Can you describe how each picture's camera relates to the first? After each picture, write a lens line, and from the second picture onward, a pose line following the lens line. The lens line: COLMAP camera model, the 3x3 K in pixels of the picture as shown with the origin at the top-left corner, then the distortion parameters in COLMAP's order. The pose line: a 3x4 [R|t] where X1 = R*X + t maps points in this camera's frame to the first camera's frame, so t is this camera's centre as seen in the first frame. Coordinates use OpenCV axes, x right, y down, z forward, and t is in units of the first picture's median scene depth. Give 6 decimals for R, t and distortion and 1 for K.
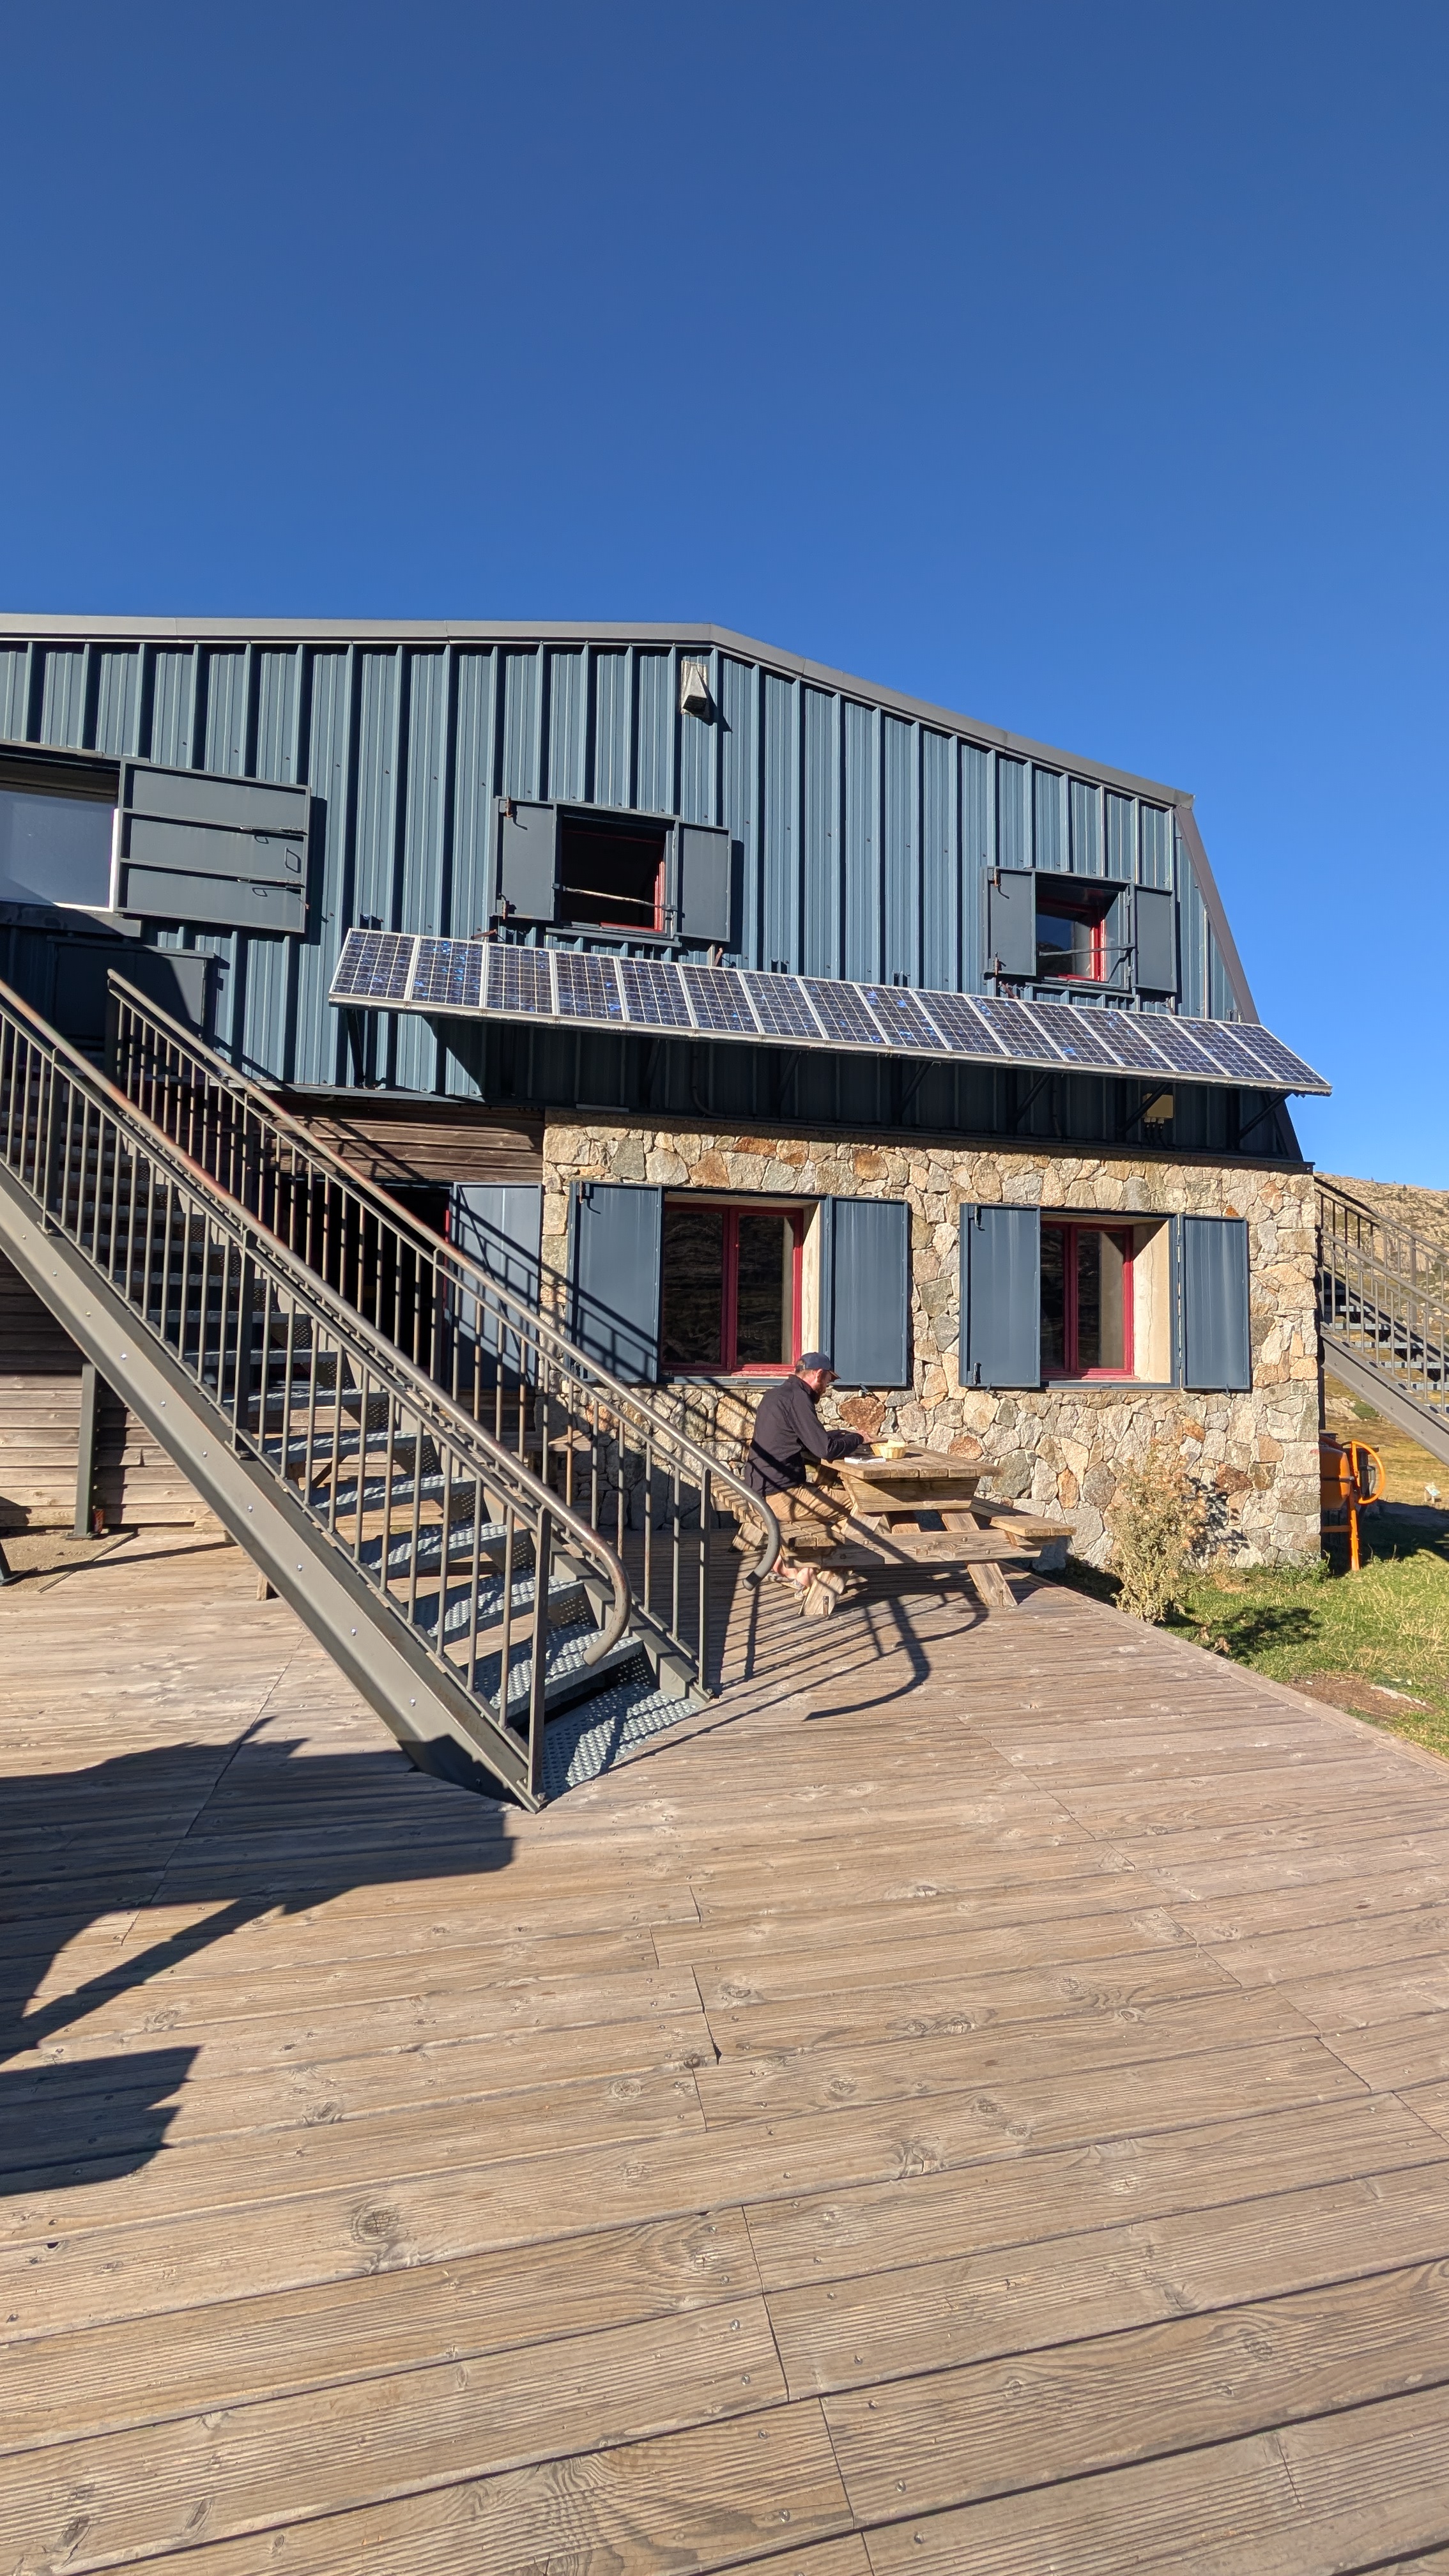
lens RADIAL K [[969.3, 0, 706.9], [0, 969.3, 1289.1], [0, 0, 1]] dist [0.000516, -0.000367]
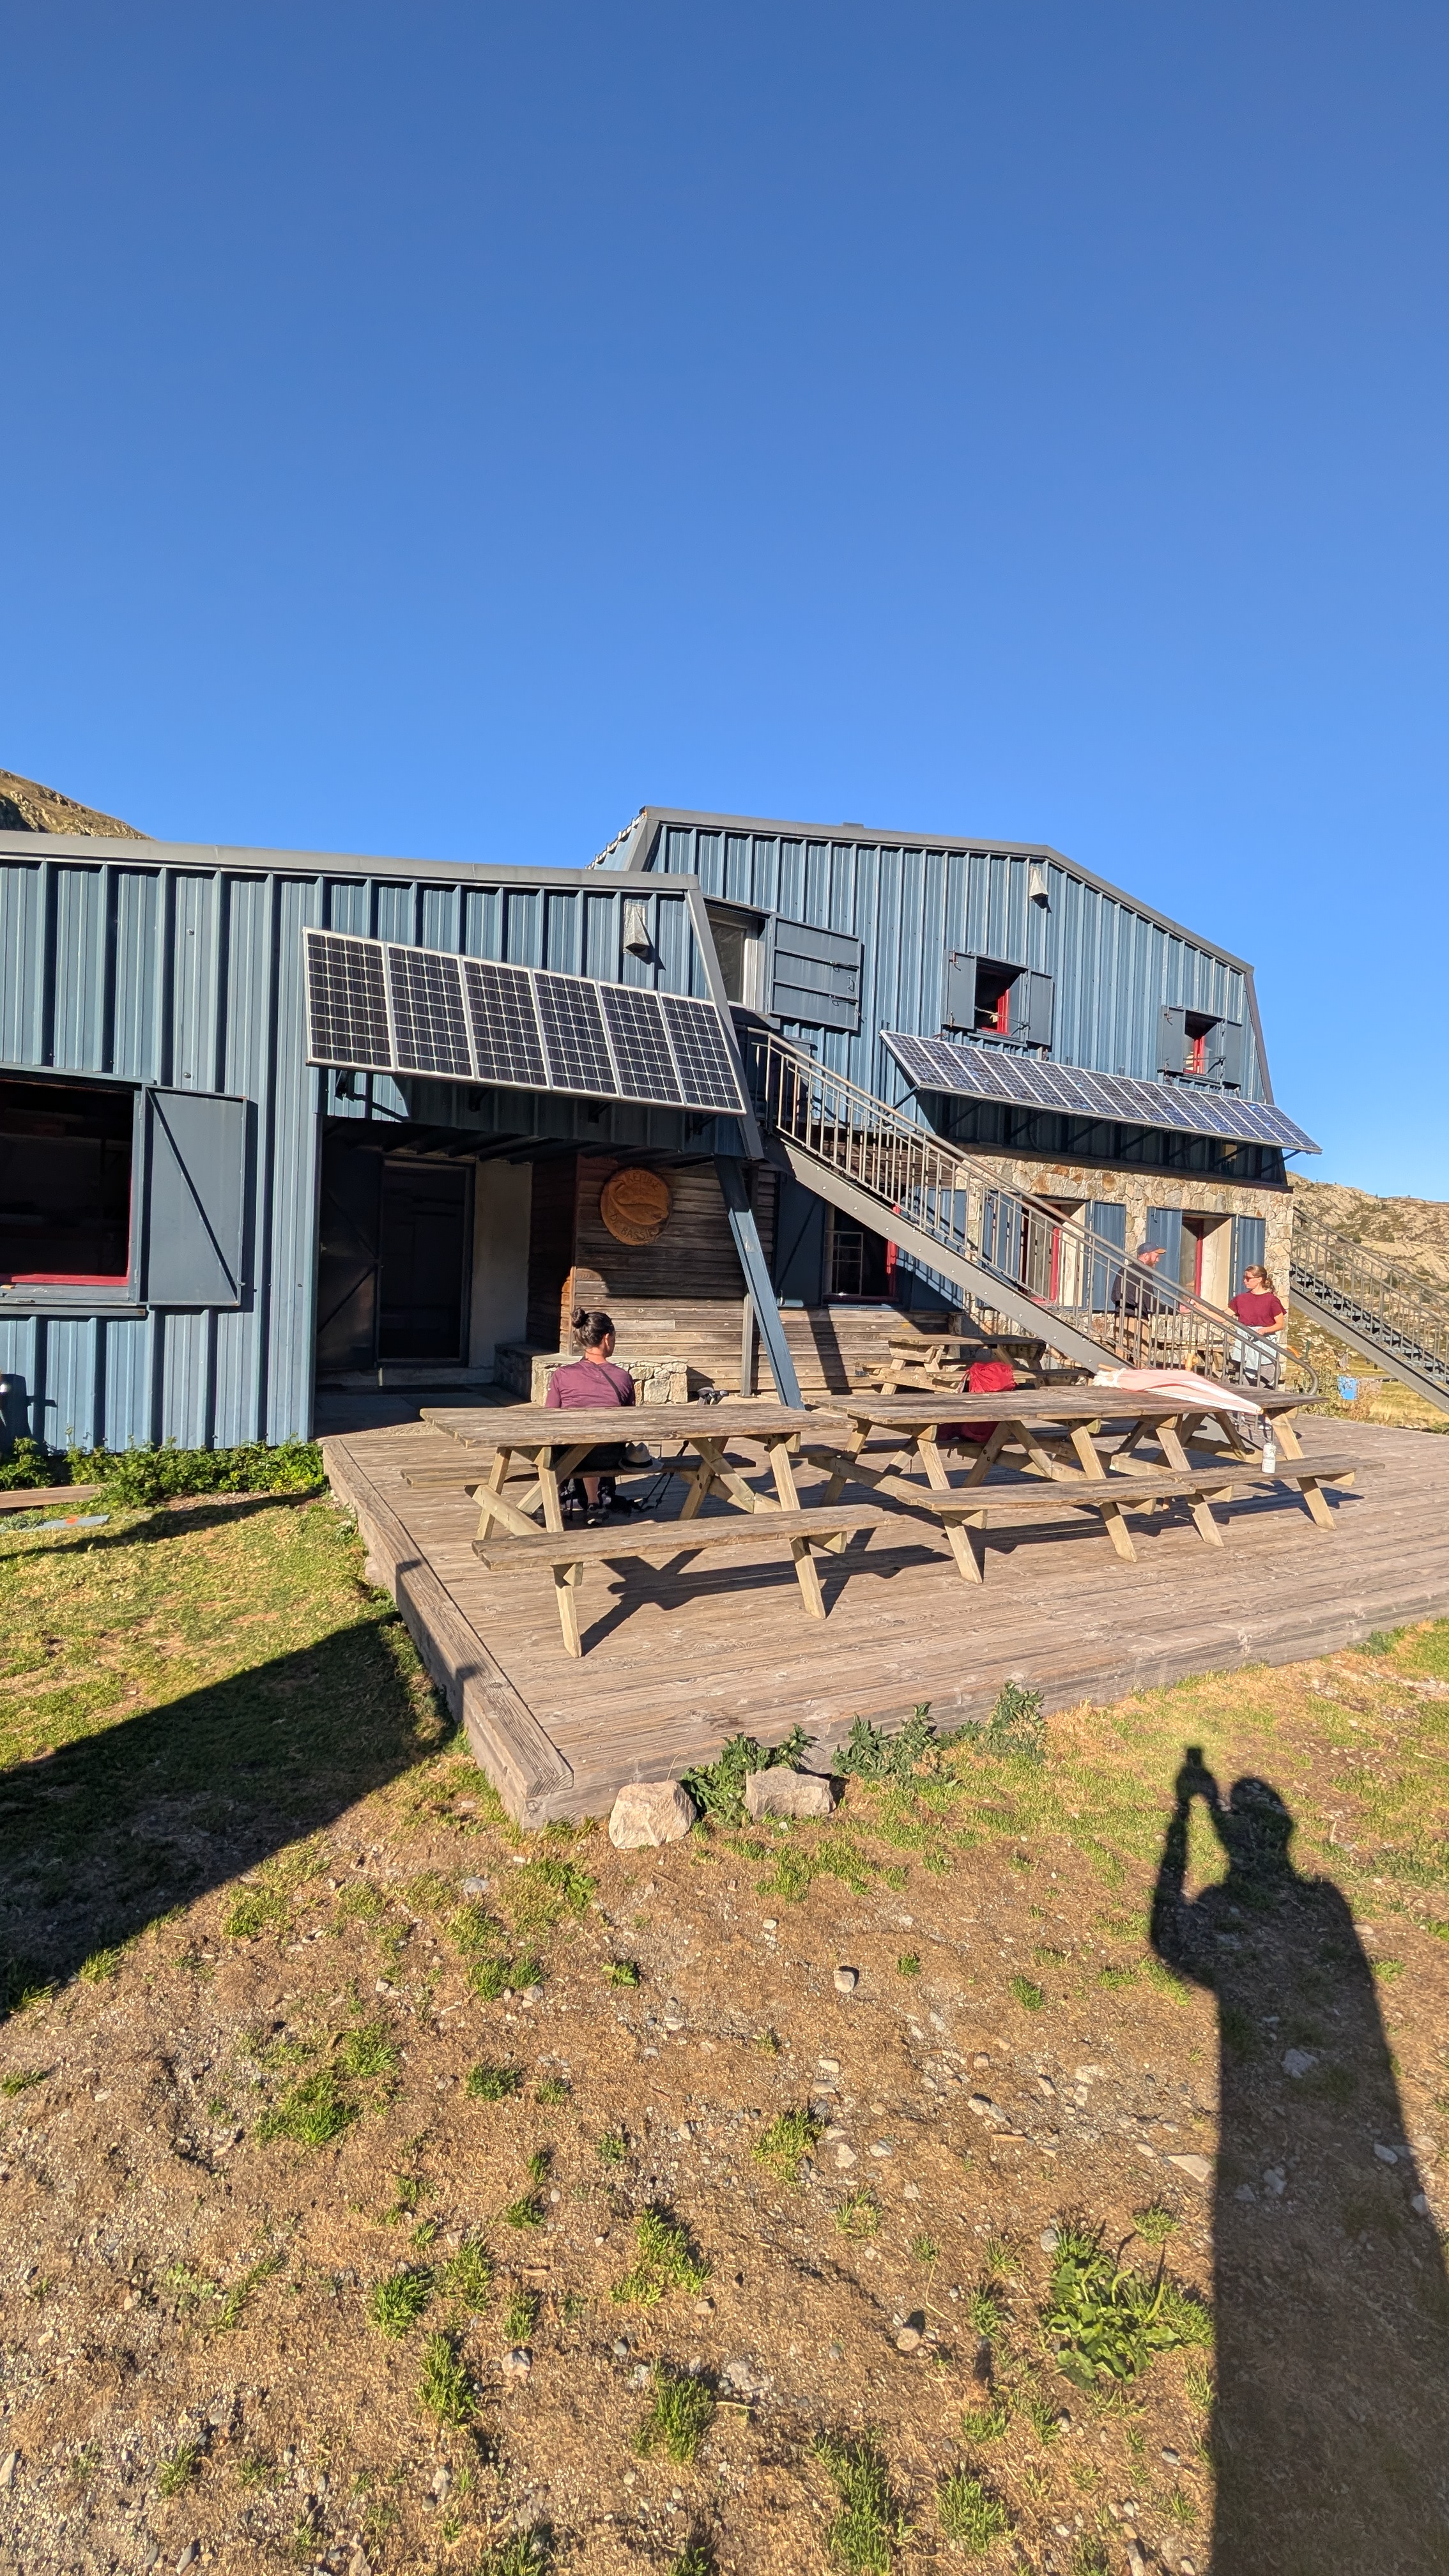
lens RADIAL K [[969.3, 0, 706.9], [0, 969.3, 1289.1], [0, 0, 1]] dist [0.000516, -0.000367]
pose [[0.963263, 0.014713, 0.268155, -0.961366], [-0.035312, 0.996768, 0.072157, -0.038256], [-0.266227, -0.078975, 0.960670, -0.467075]]
